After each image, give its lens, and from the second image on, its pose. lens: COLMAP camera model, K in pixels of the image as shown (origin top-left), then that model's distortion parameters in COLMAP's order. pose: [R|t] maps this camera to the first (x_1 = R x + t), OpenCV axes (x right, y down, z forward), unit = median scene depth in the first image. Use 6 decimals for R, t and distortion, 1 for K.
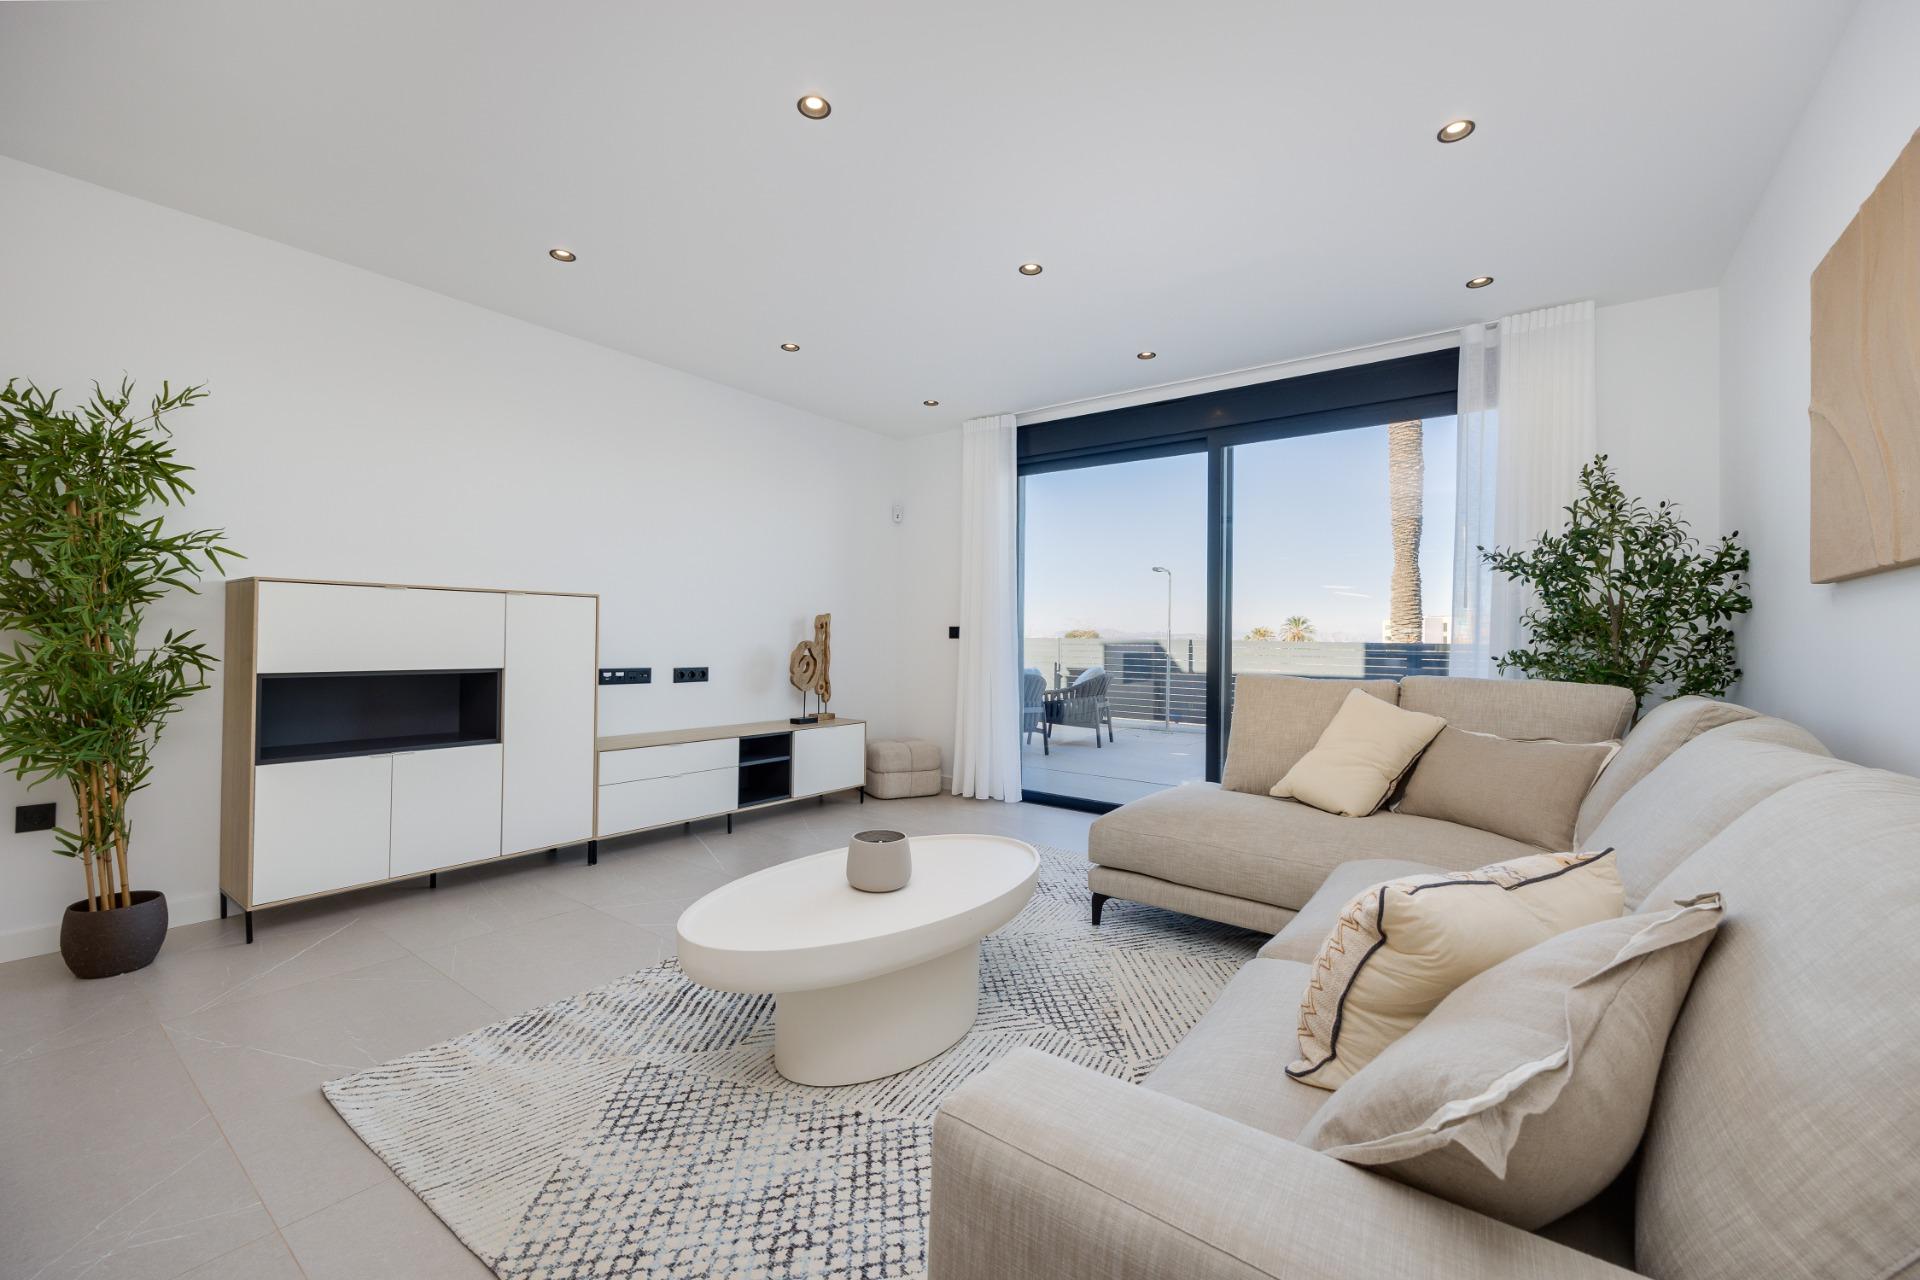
lens RADIAL K [[779.7, 0, 955.7], [0, 779.7, 617.7], [0, 0, 1]] dist [-0.005459, -0.000090]
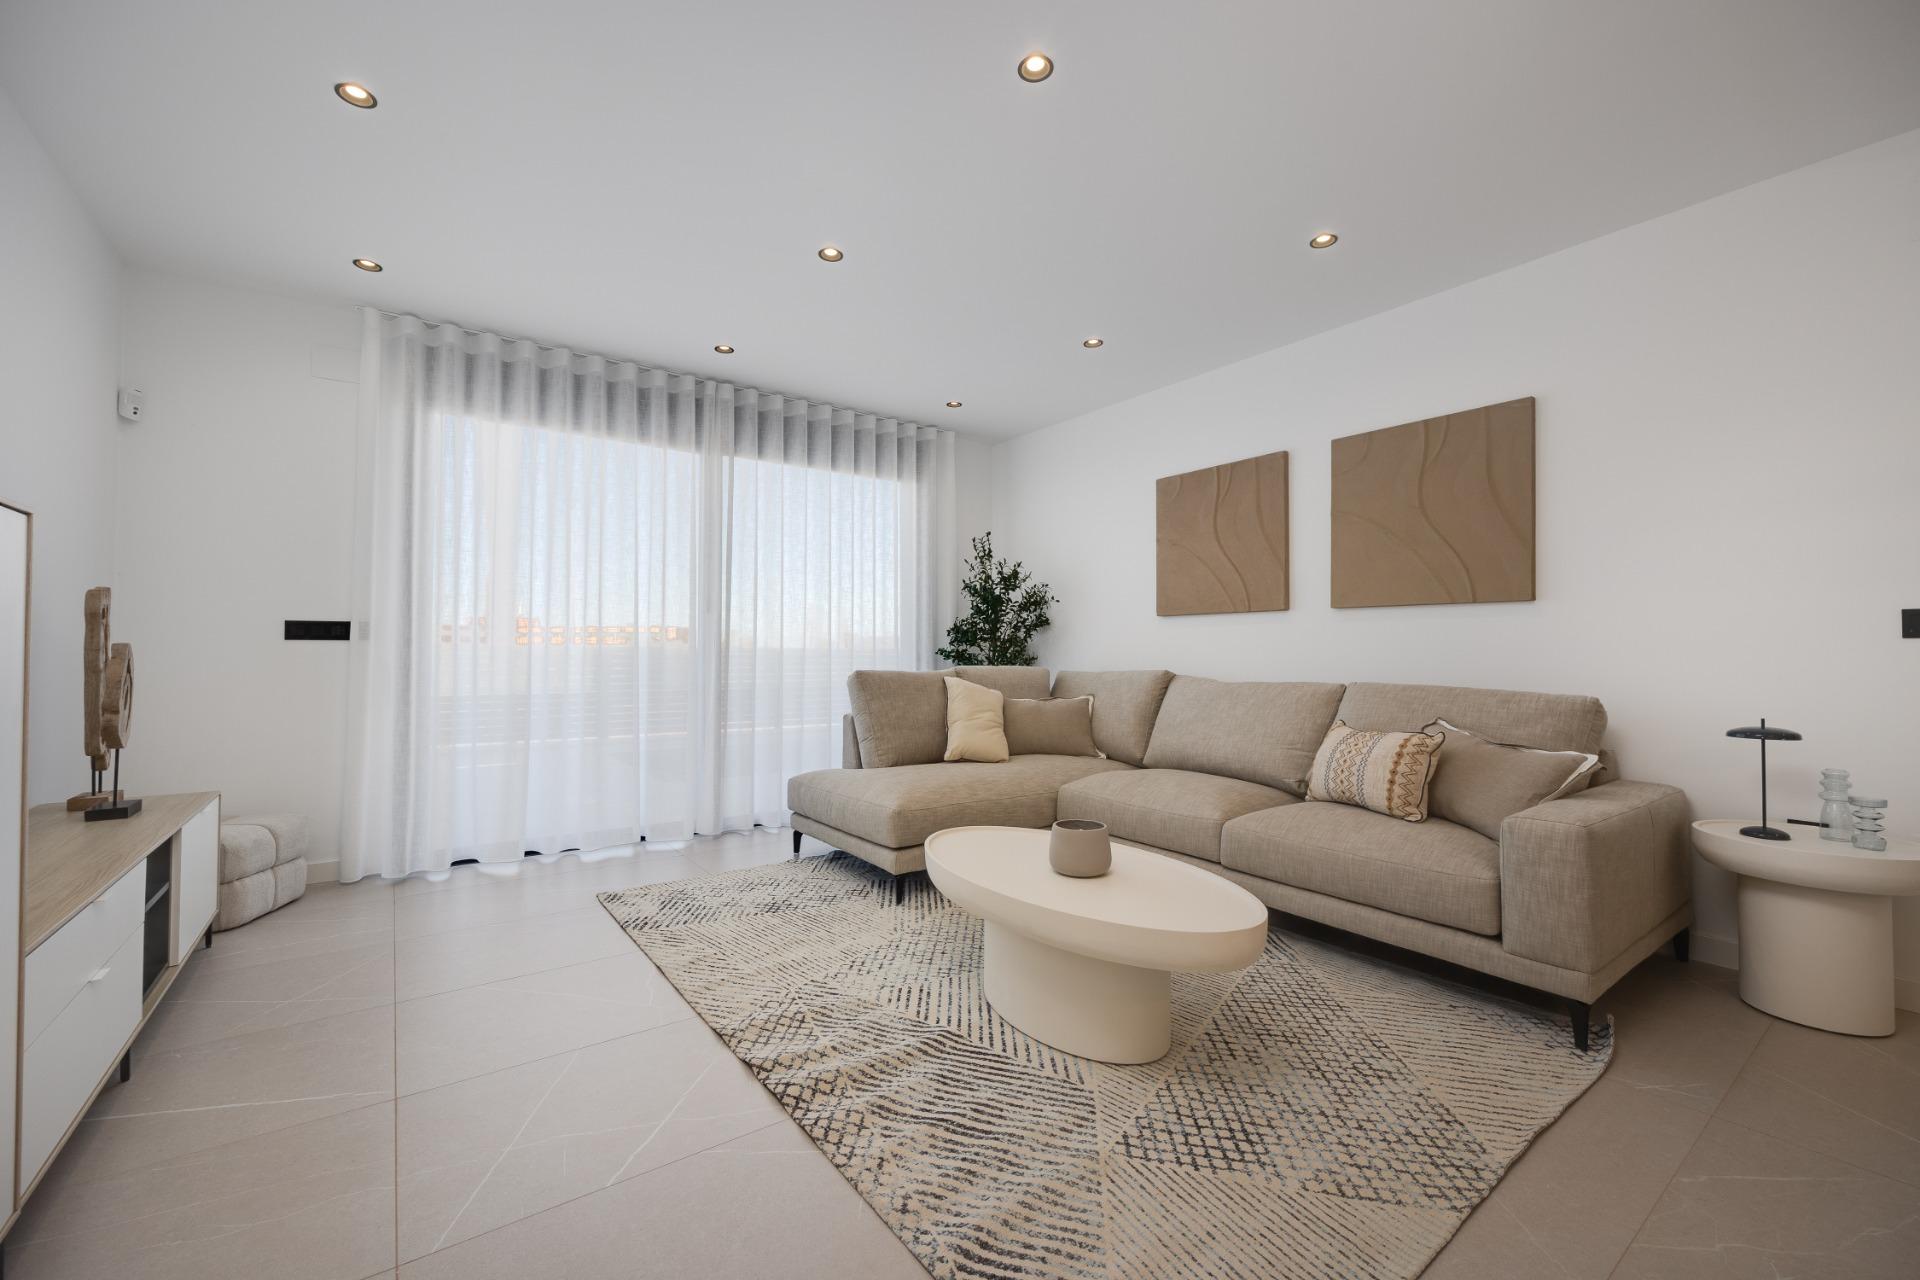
lens RADIAL K [[773.0, 0, 950.1], [0, 773.0, 629.9], [0, 0, 1]] dist [0.000148, -0.000030]
pose [[0.290595, 0.011313, 0.956779, -2.027612], [-0.024752, 0.999684, -0.004302, 0.038910], [-0.956526, -0.022432, 0.290783, 1.521782]]
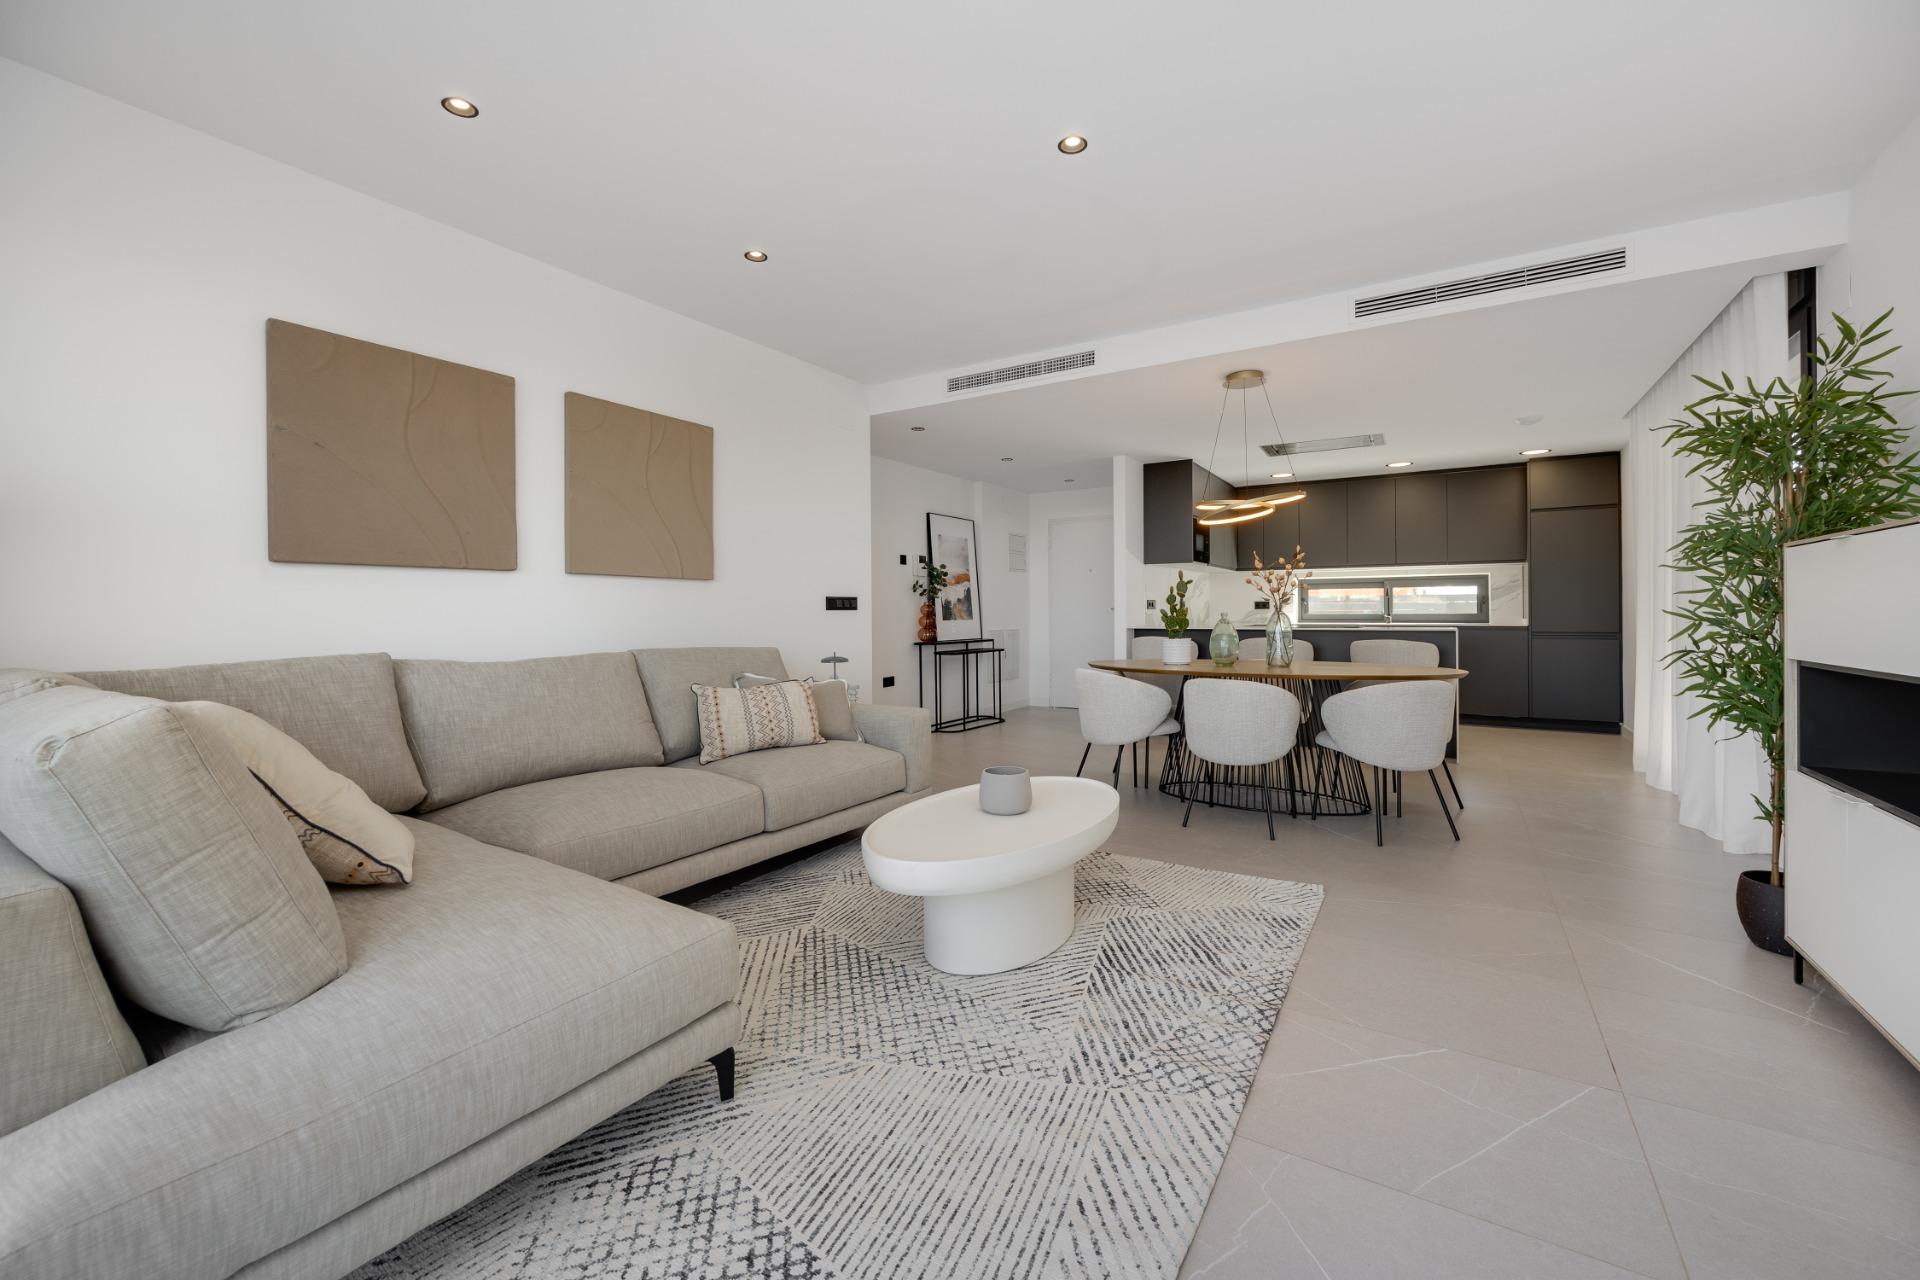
lens RADIAL K [[779.7, 0, 955.7], [0, 779.7, 617.7], [0, 0, 1]] dist [-0.005459, -0.000090]
pose [[-0.996335, -0.008030, -0.085163, 0.151205], [-0.006167, 0.999736, -0.022119, 0.115747], [0.085318, -0.021512, -0.996122, 3.889919]]
